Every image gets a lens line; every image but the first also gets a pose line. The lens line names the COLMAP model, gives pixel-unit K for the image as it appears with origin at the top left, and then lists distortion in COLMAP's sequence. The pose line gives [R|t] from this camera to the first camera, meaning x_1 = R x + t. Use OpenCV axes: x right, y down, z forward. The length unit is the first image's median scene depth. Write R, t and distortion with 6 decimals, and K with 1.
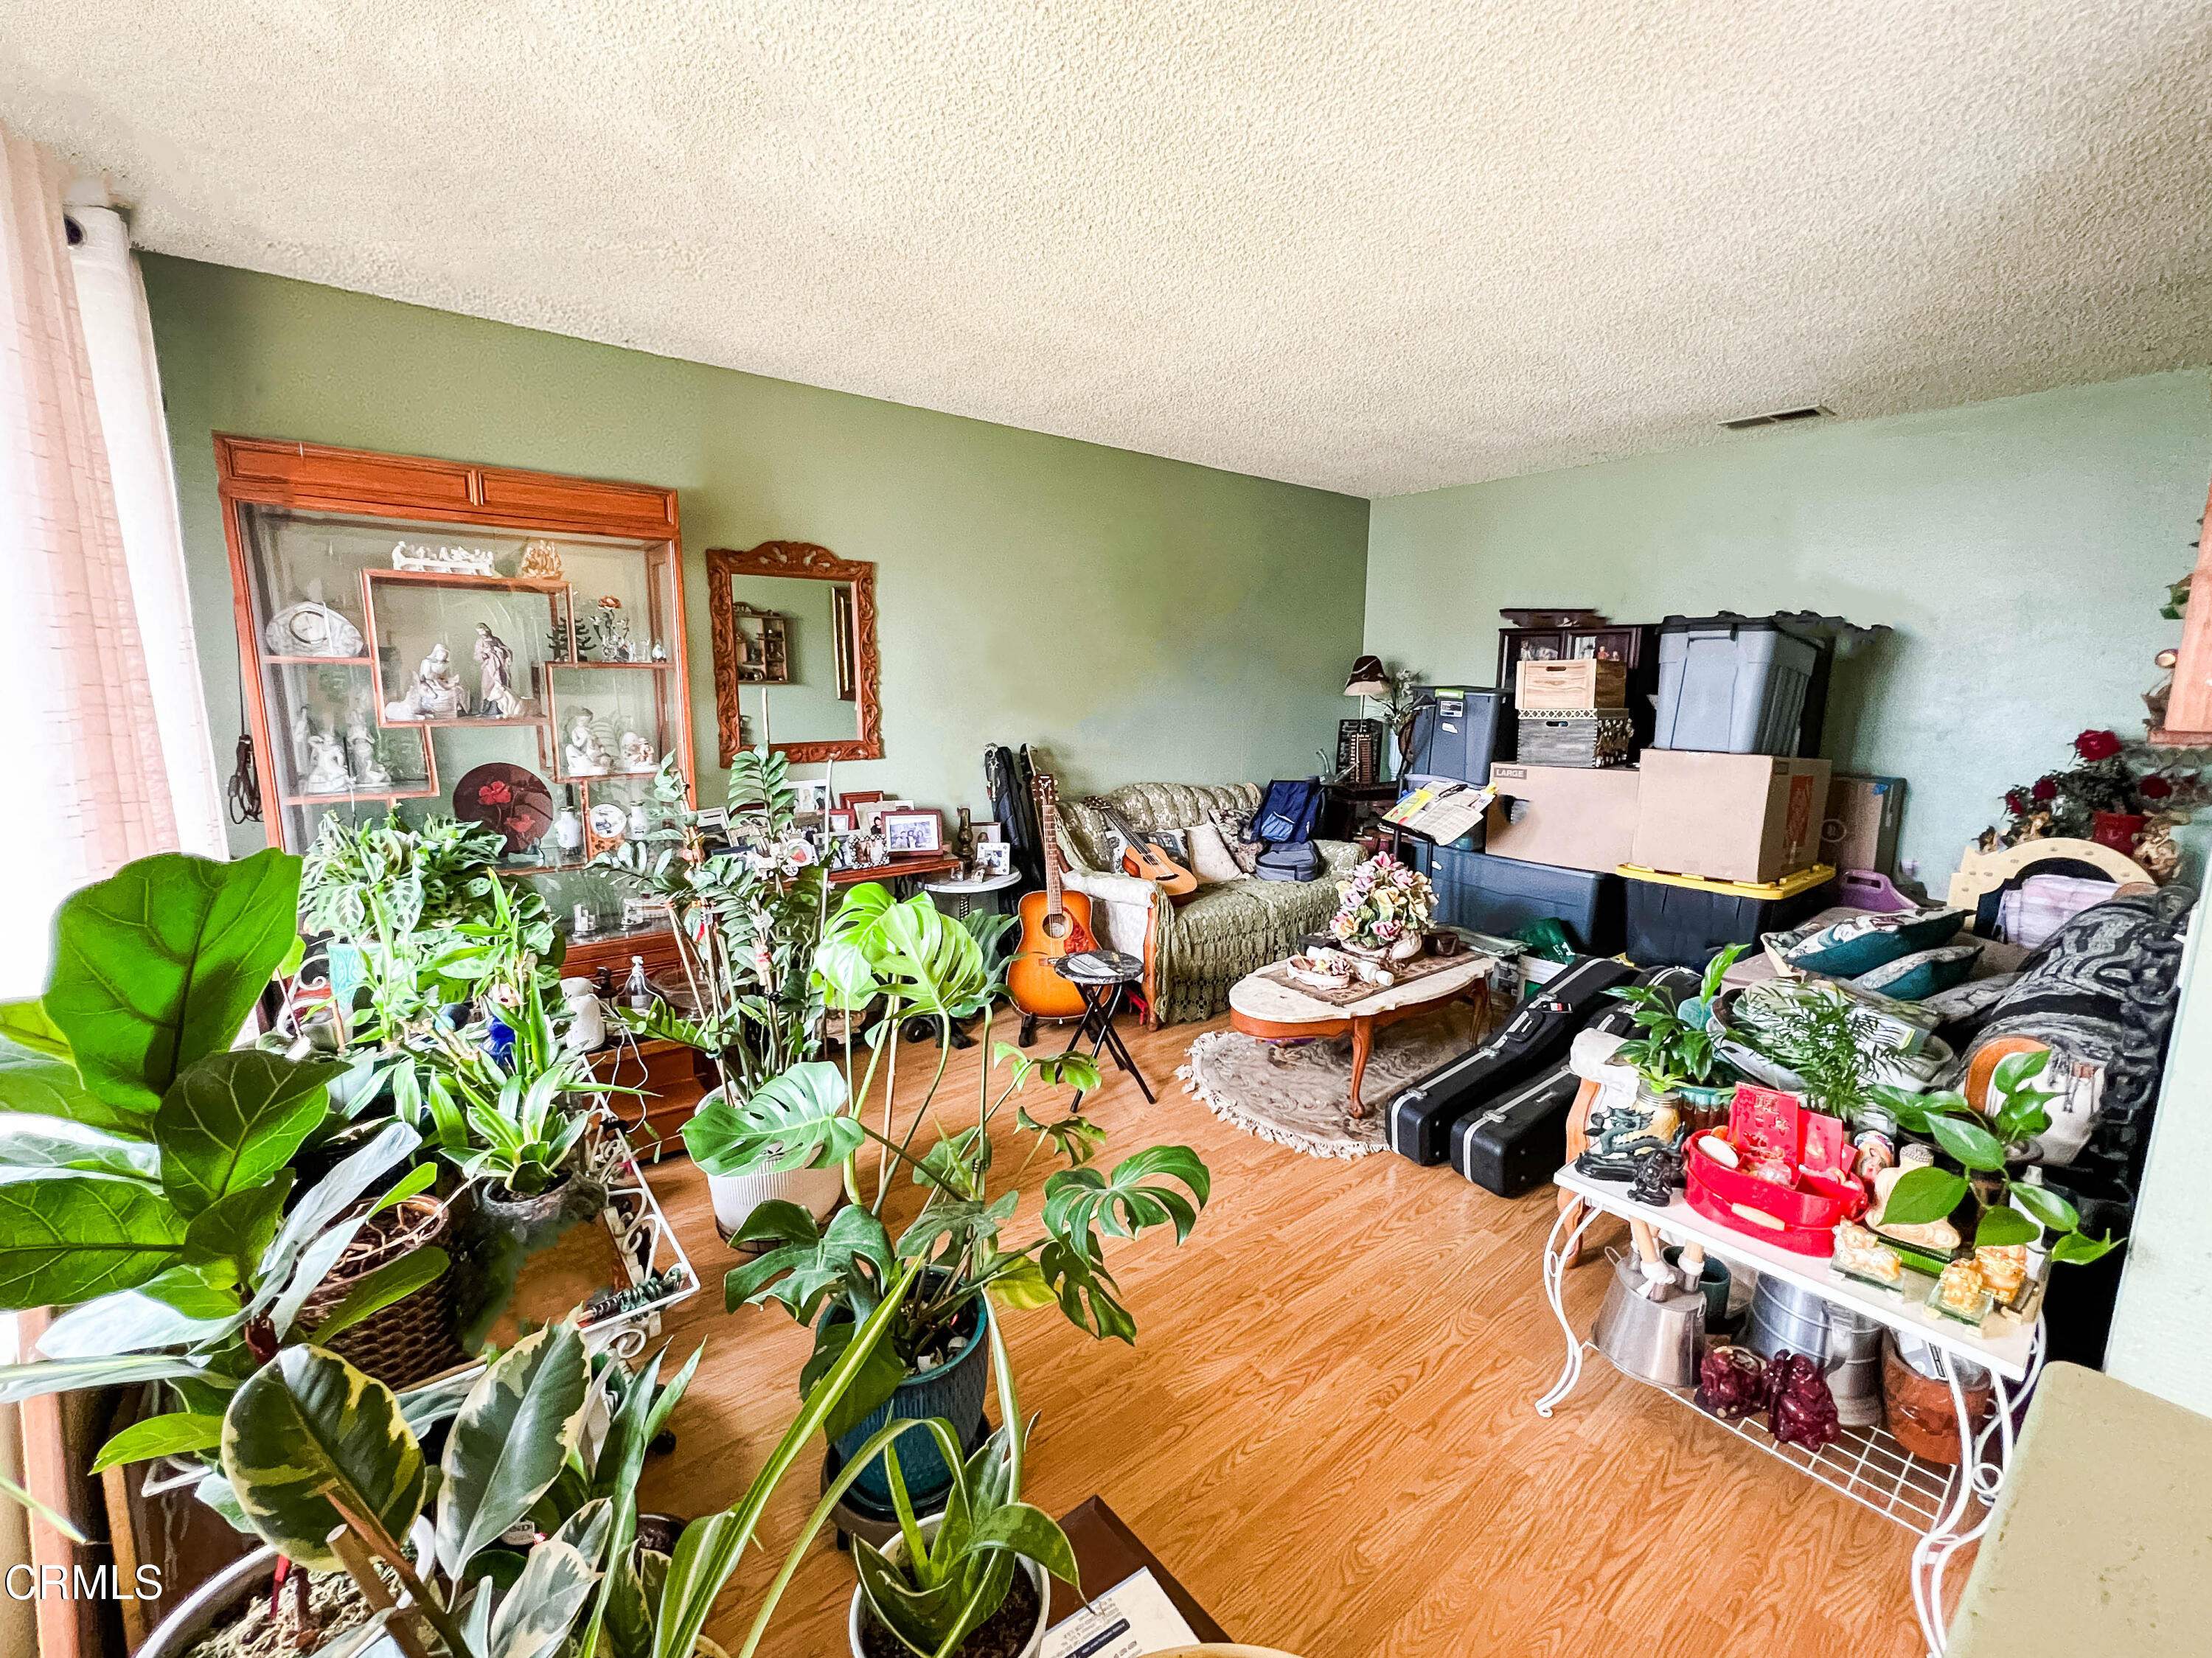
lens RADIAL K [[924.7, 0, 1106.0], [0, 924.7, 829.0], [0, 0, 1]] dist [-0.000856, 0.000140]
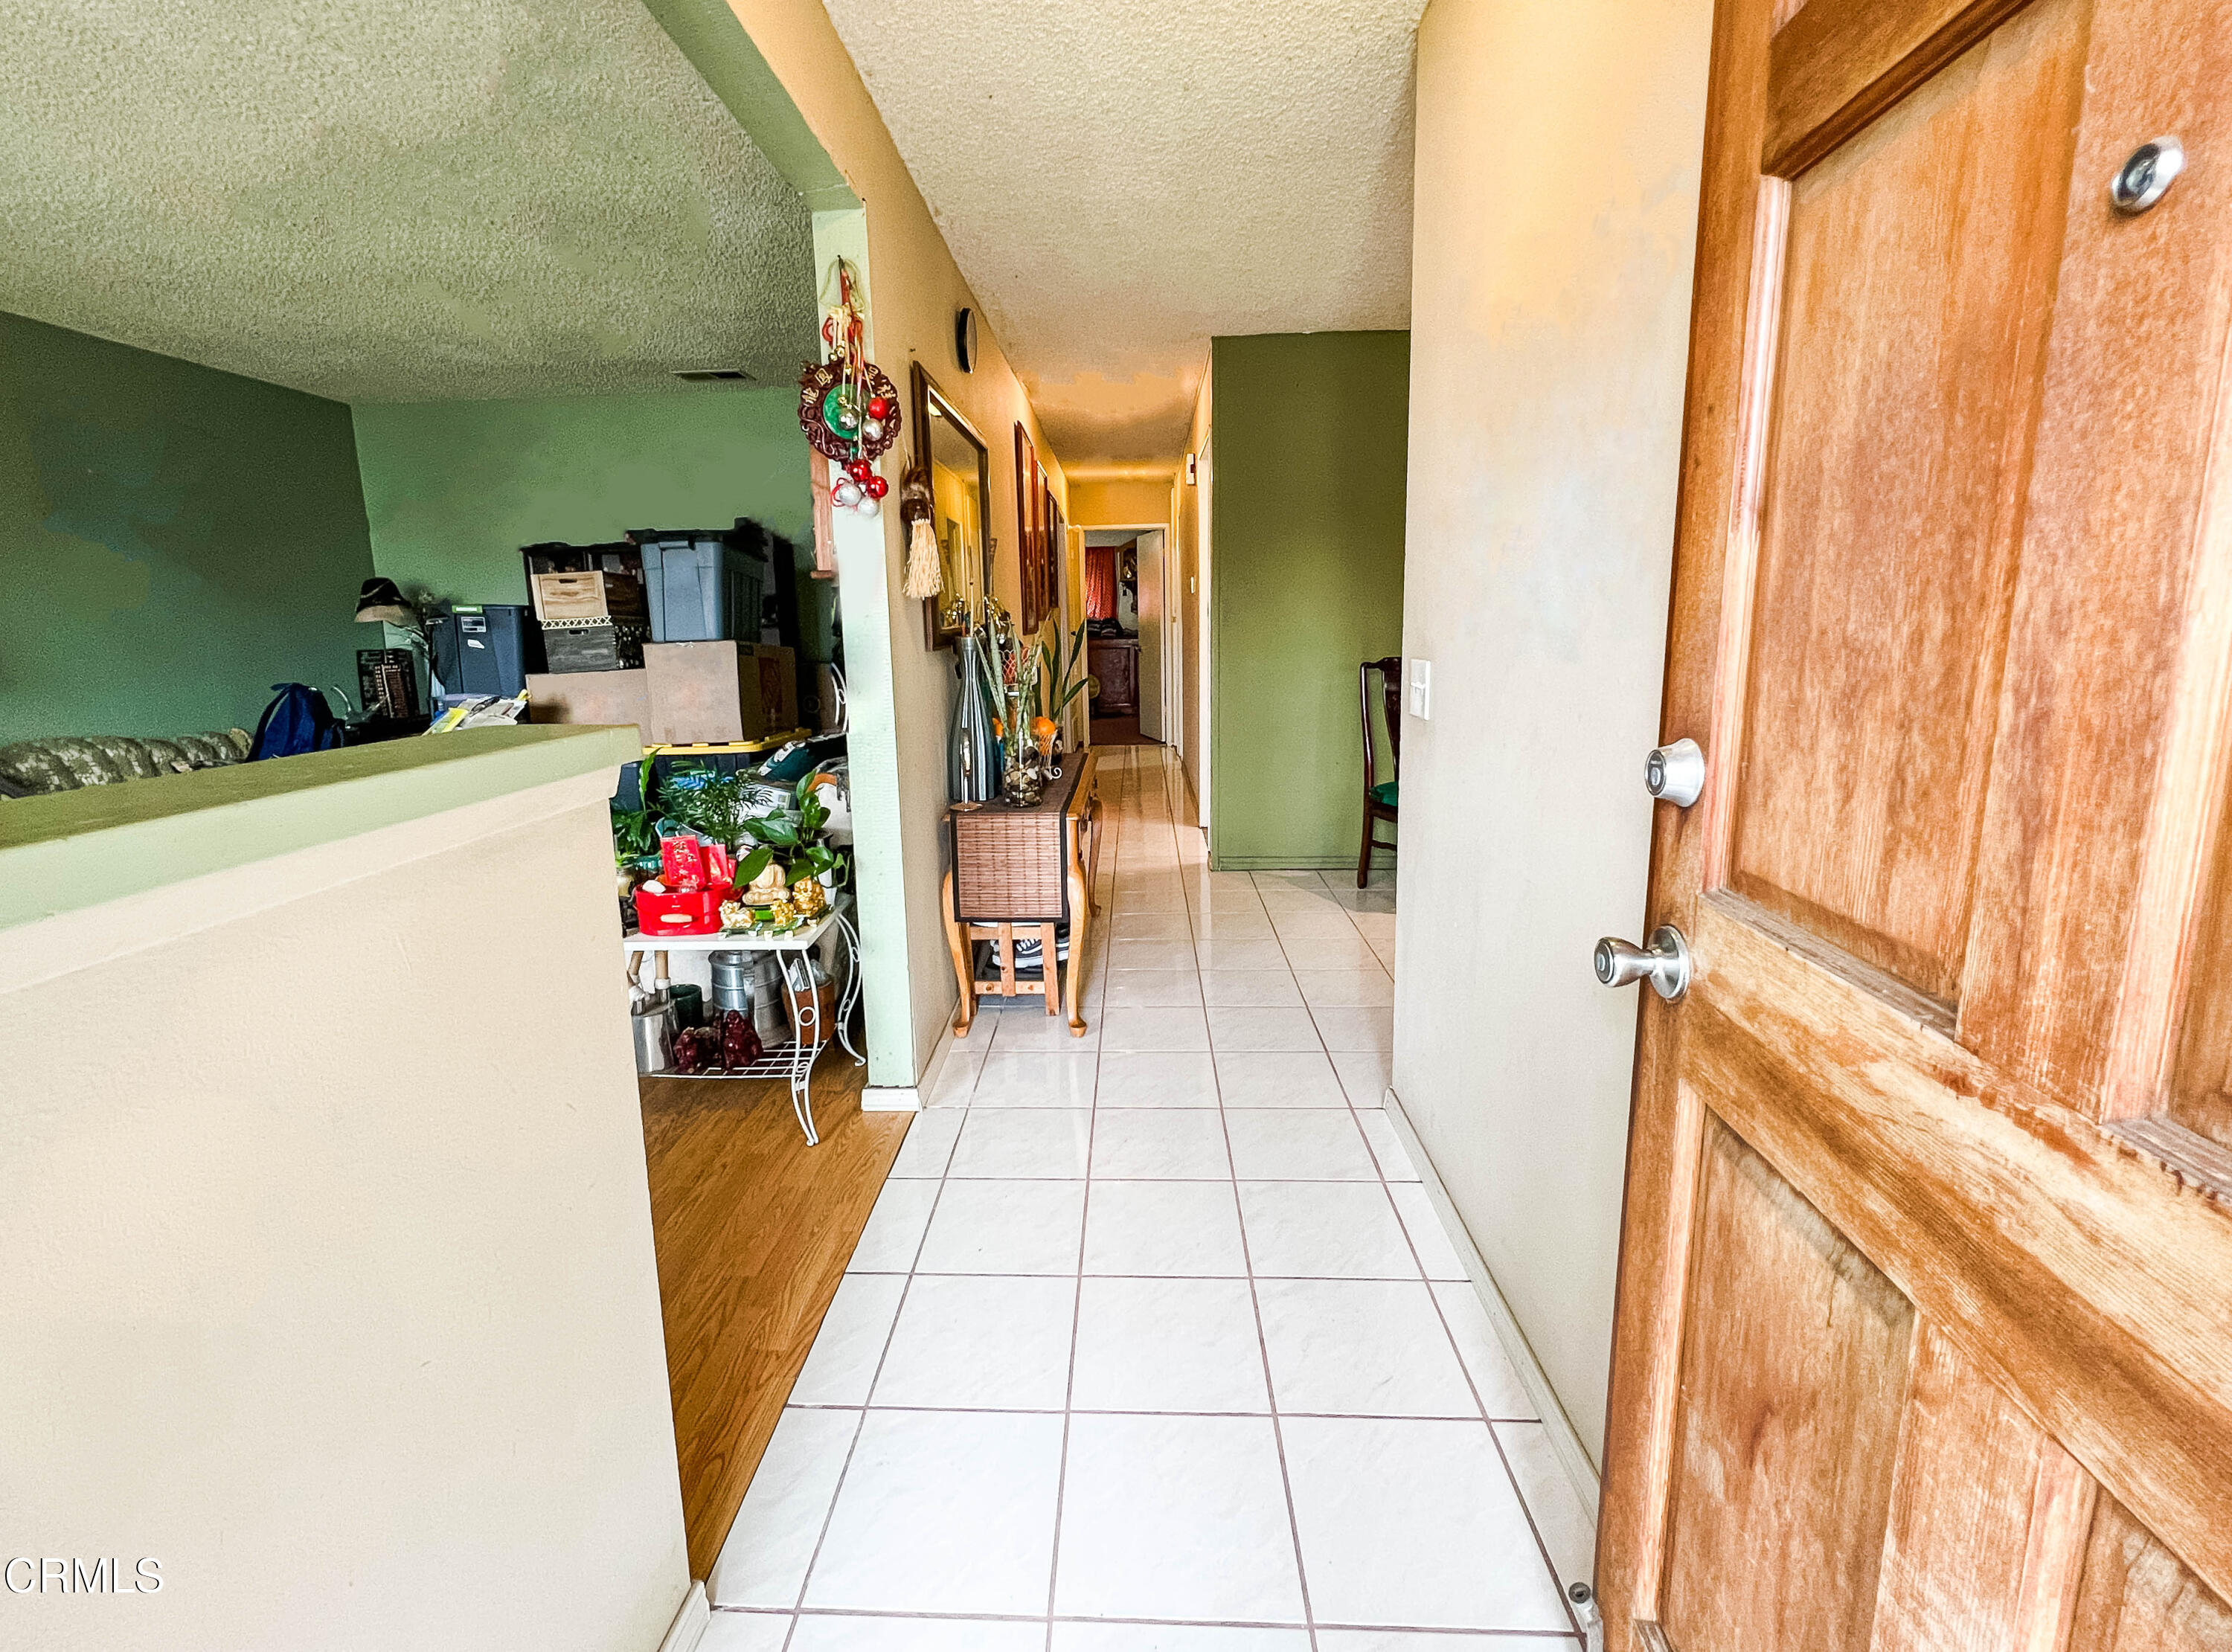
lens RADIAL K [[1001.1, 0, 1106.1], [0, 1001.1, 796.7], [0, 0, 1]] dist [0.000296, 0.000352]
pose [[0.667502, -0.147079, 0.729938, 0.016331], [0.151562, 0.986613, 0.060200, 0.092292], [-0.729020, 0.070447, 0.680857, -0.215212]]
